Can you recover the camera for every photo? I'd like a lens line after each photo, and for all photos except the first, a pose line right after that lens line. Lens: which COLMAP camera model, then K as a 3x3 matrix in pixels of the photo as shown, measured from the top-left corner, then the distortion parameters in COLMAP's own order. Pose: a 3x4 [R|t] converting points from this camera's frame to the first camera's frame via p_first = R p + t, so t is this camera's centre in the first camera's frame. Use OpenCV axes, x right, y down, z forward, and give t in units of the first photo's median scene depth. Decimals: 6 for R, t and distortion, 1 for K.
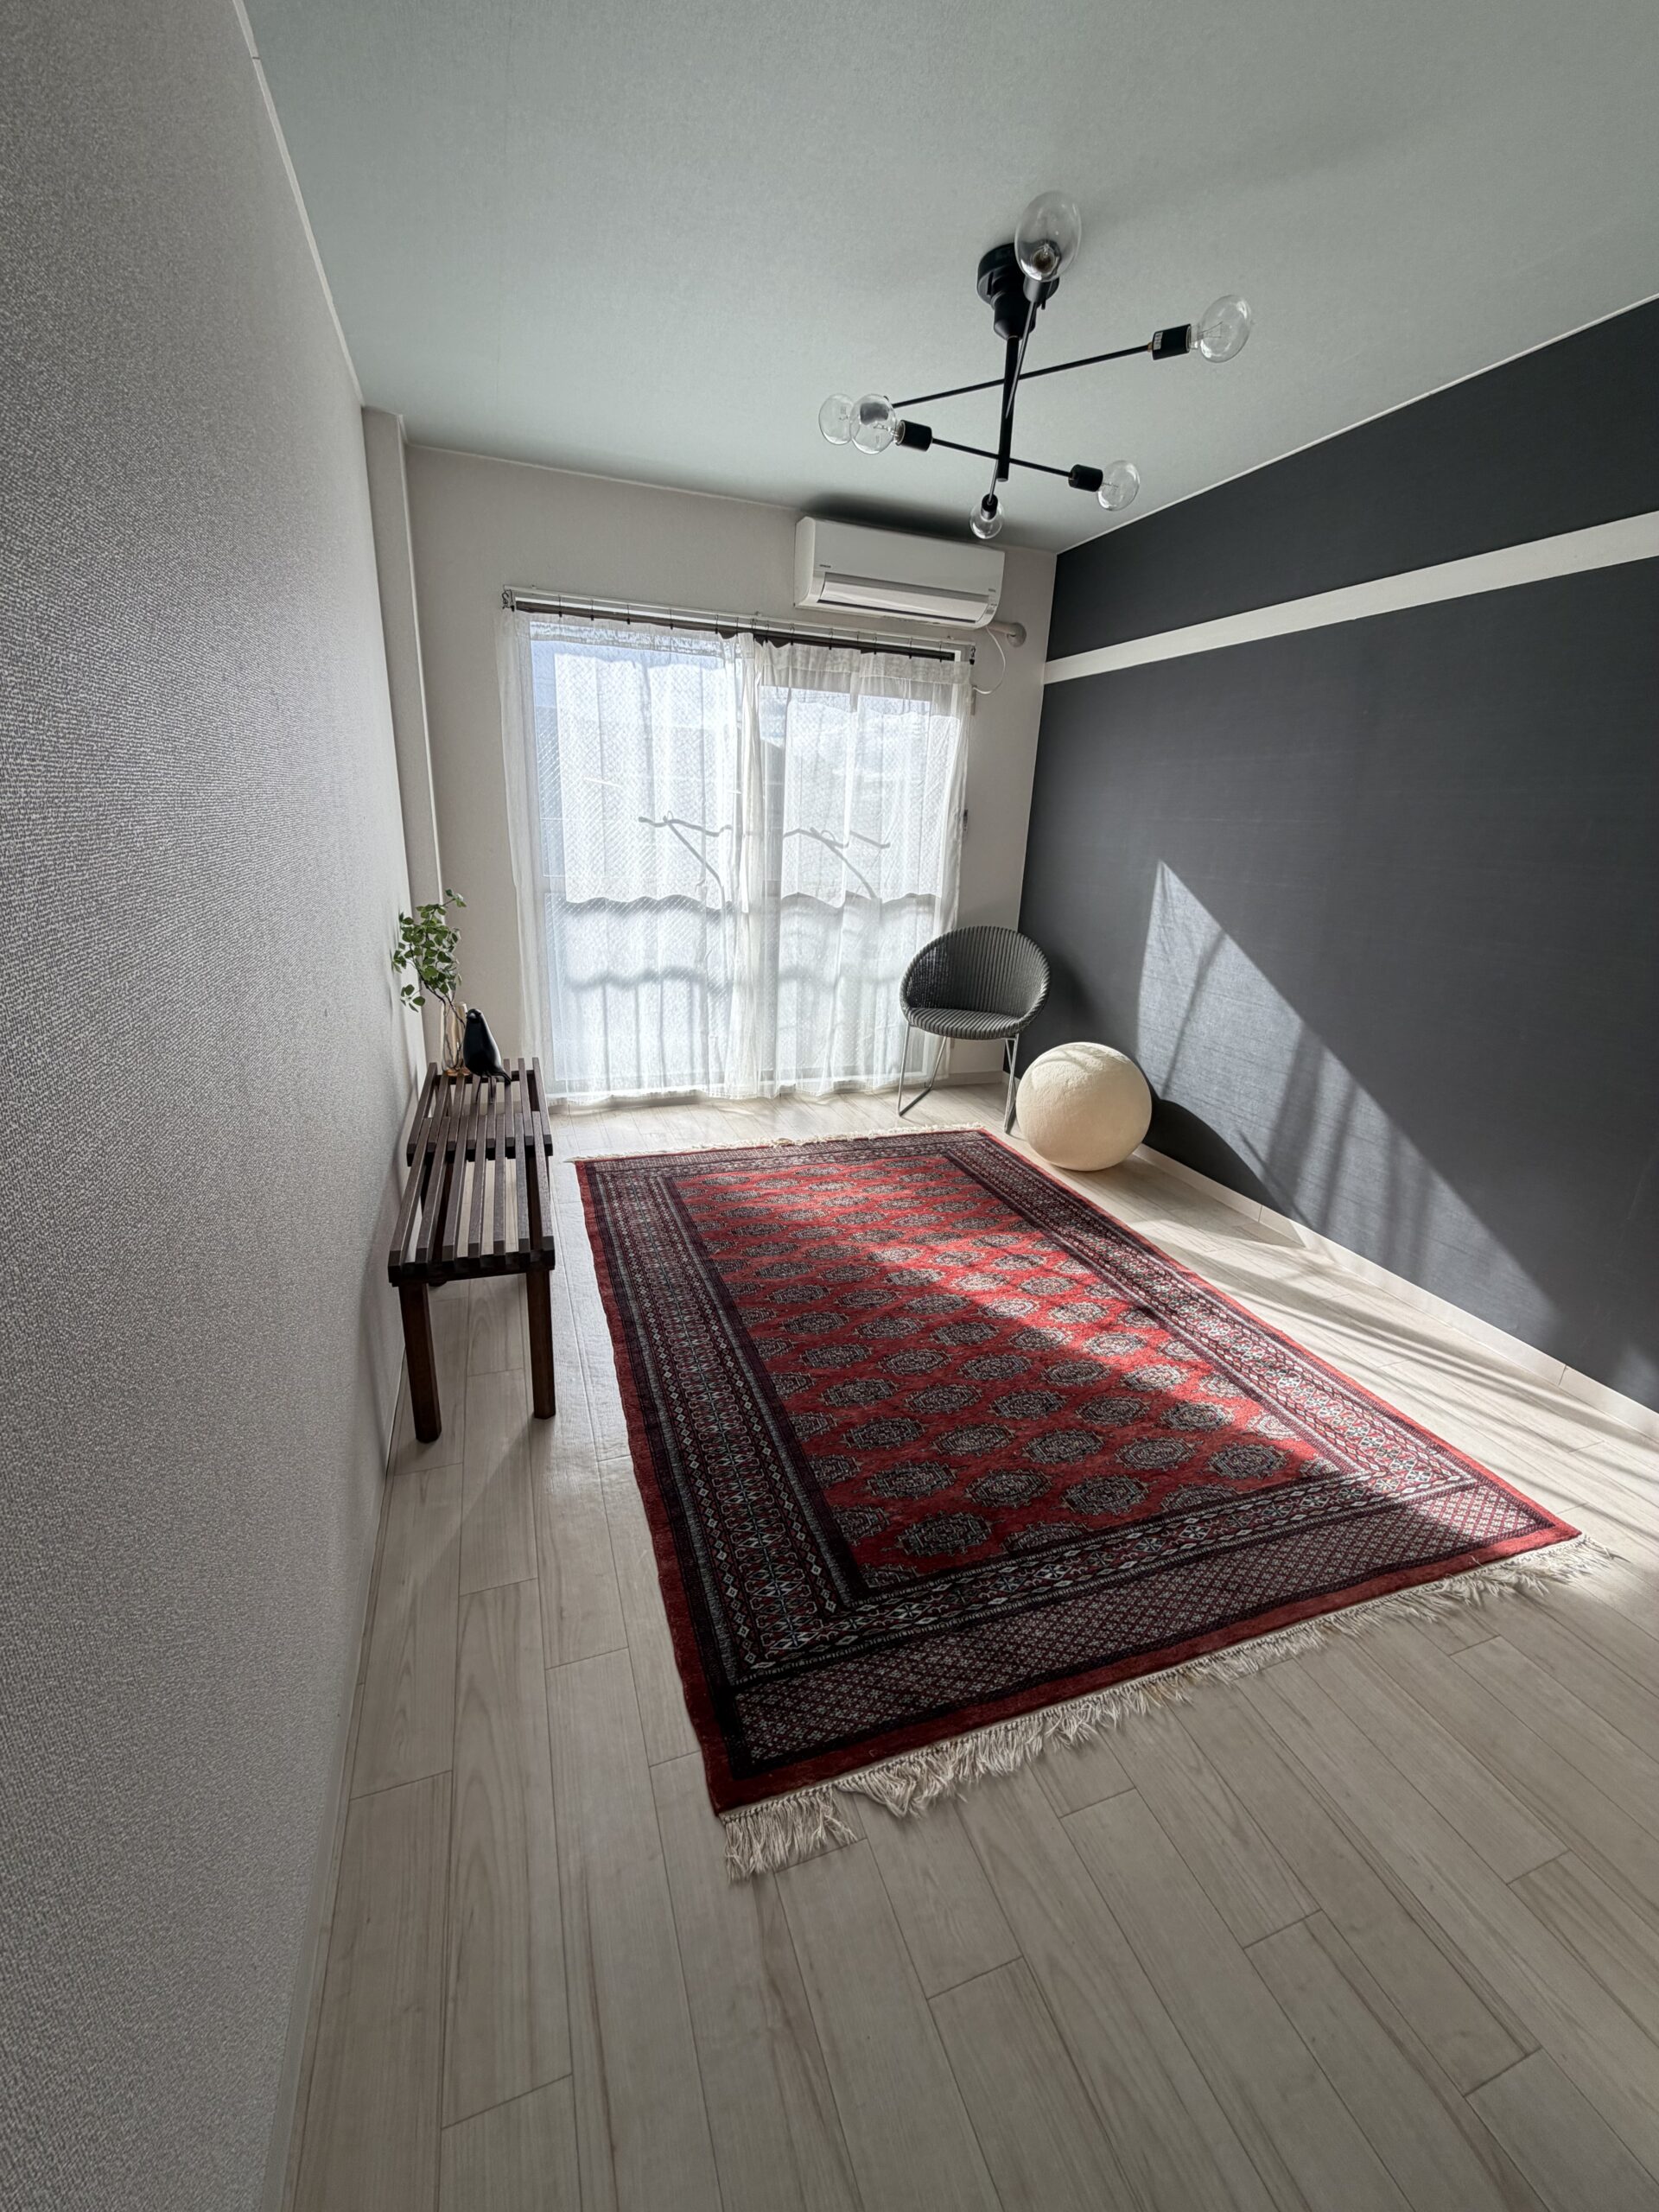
lens RADIAL K [[892.8, 0, 829.5], [0, 892.8, 1106.0], [0, 0, 1]] dist [-0.000210, -0.000032]
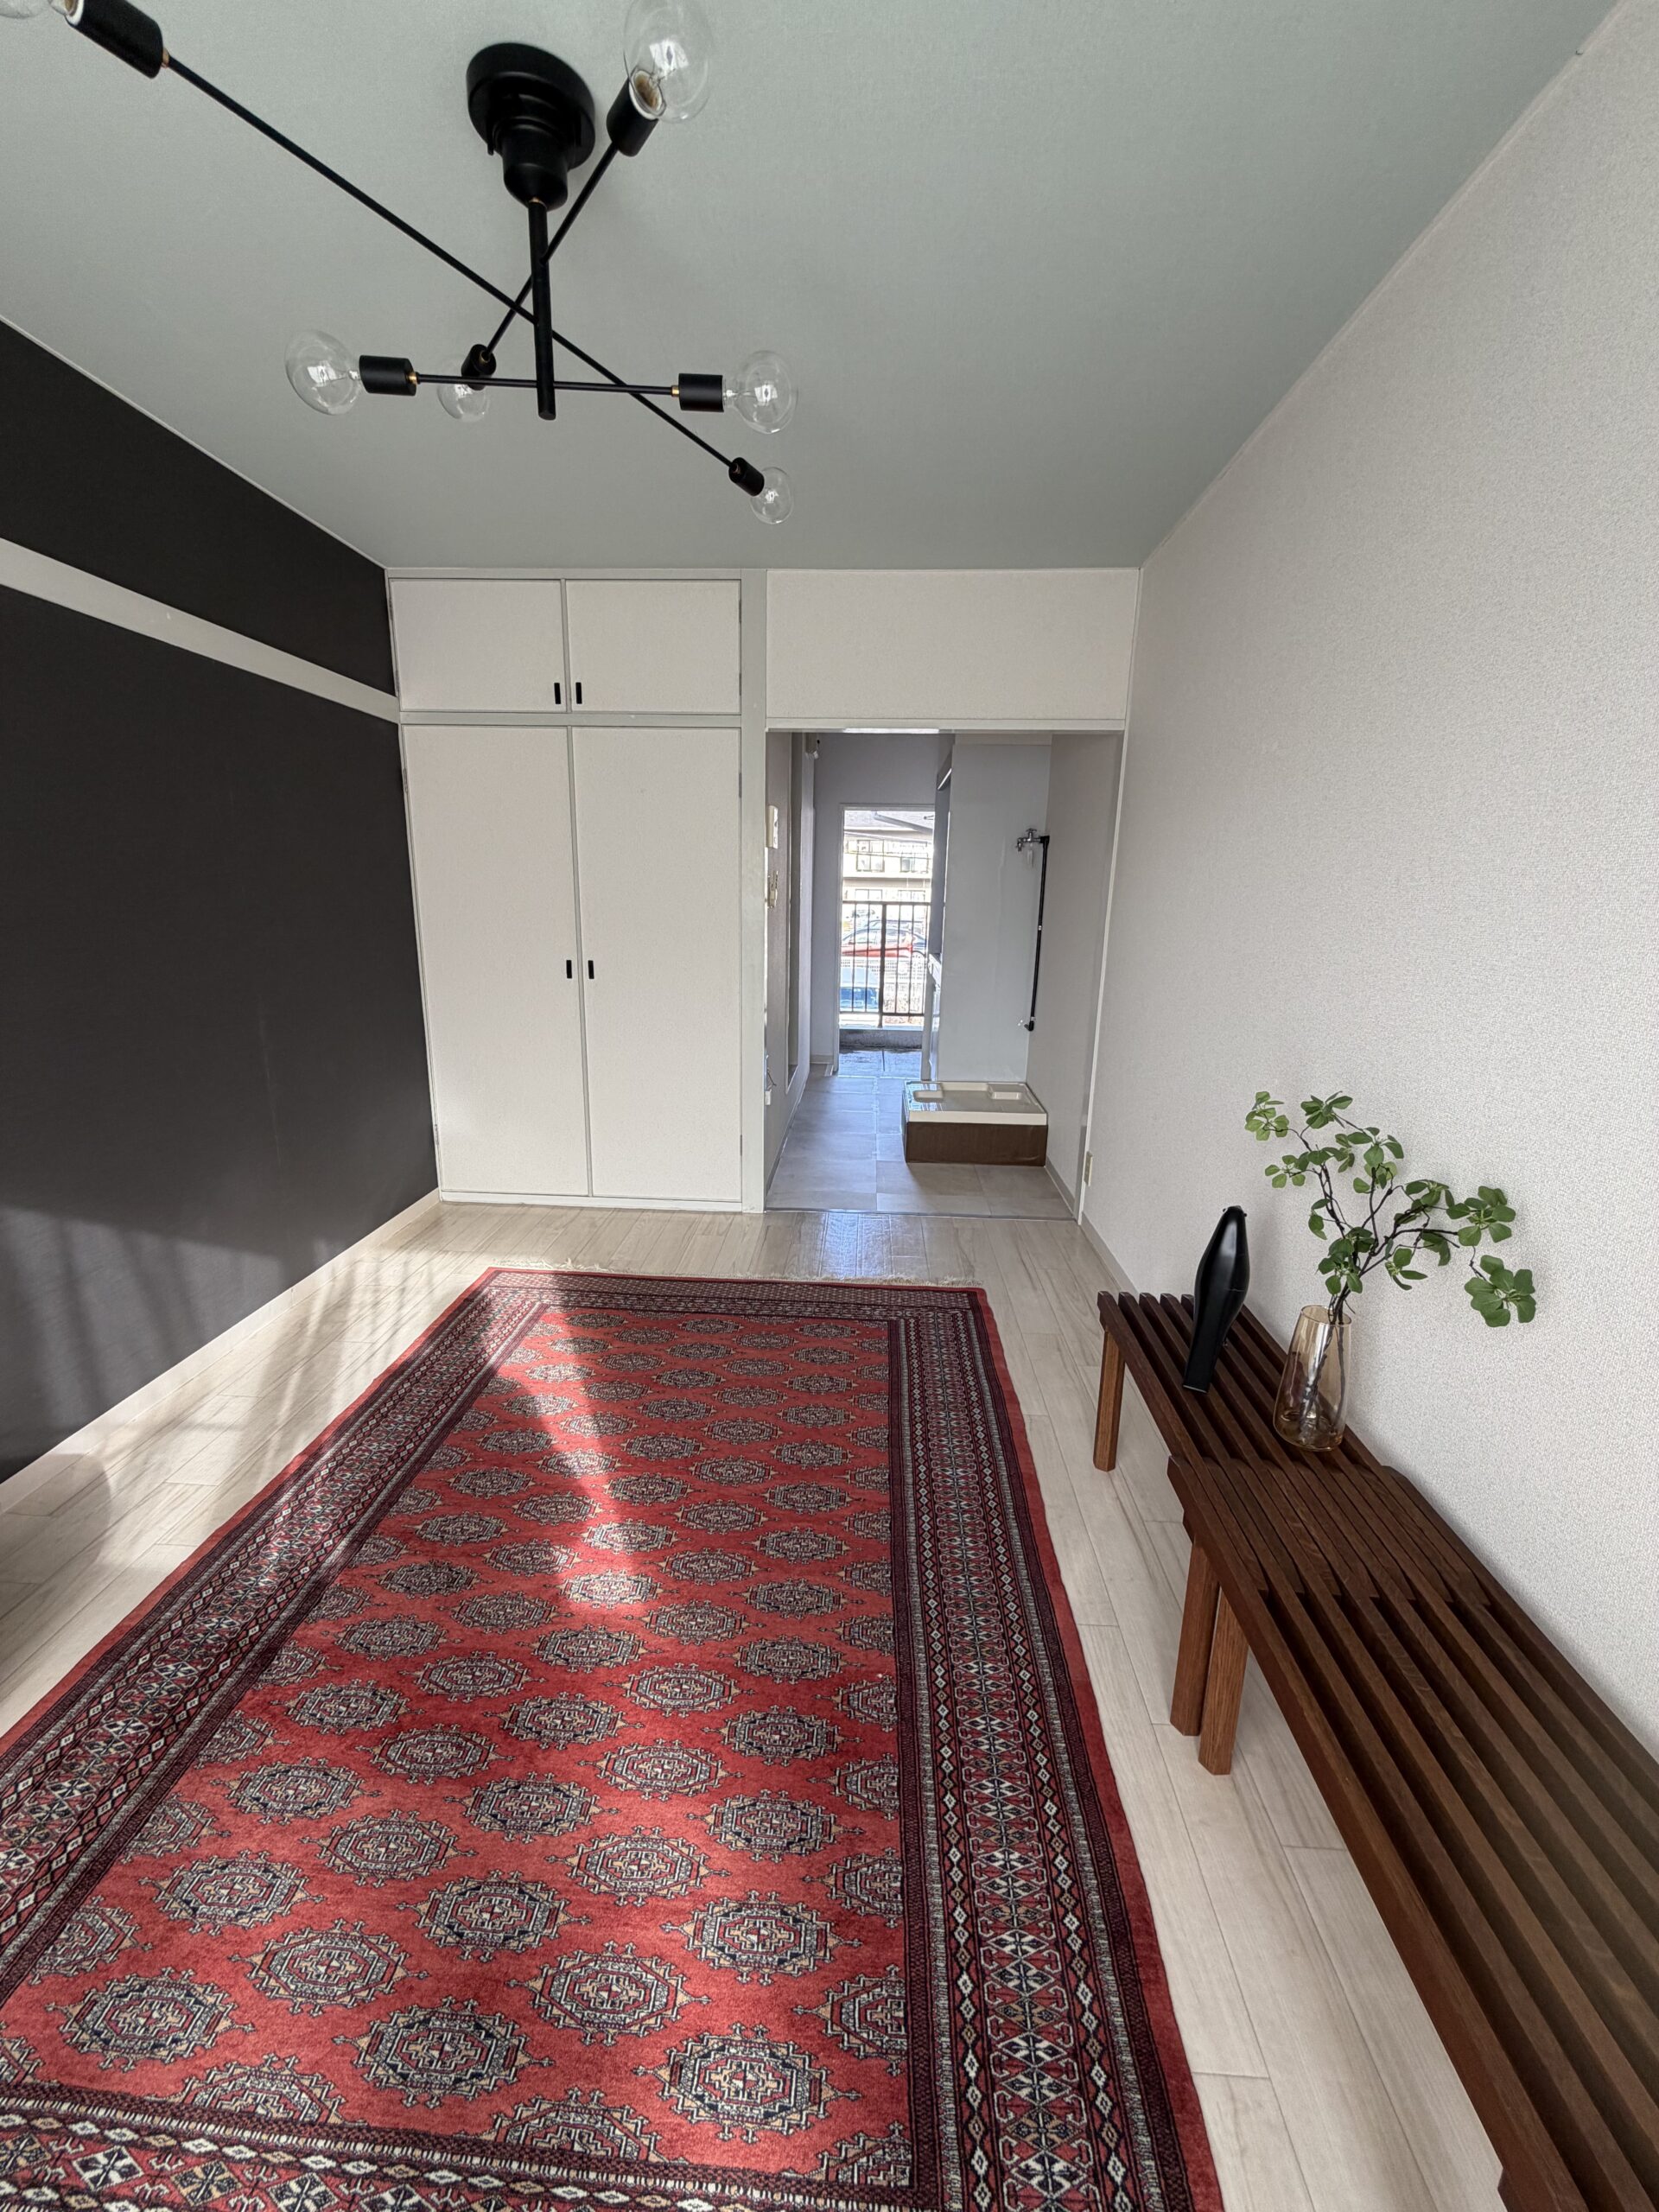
lens RADIAL K [[892.8, 0, 829.5], [0, 892.8, 1106.0], [0, 0, 1]] dist [-0.000210, -0.000032]
pose [[-0.920956, -0.150409, 0.359468, -0.257001], [0.064450, 0.851000, 0.521197, -0.463690], [-0.384300, 0.503167, -0.774039, 1.330678]]
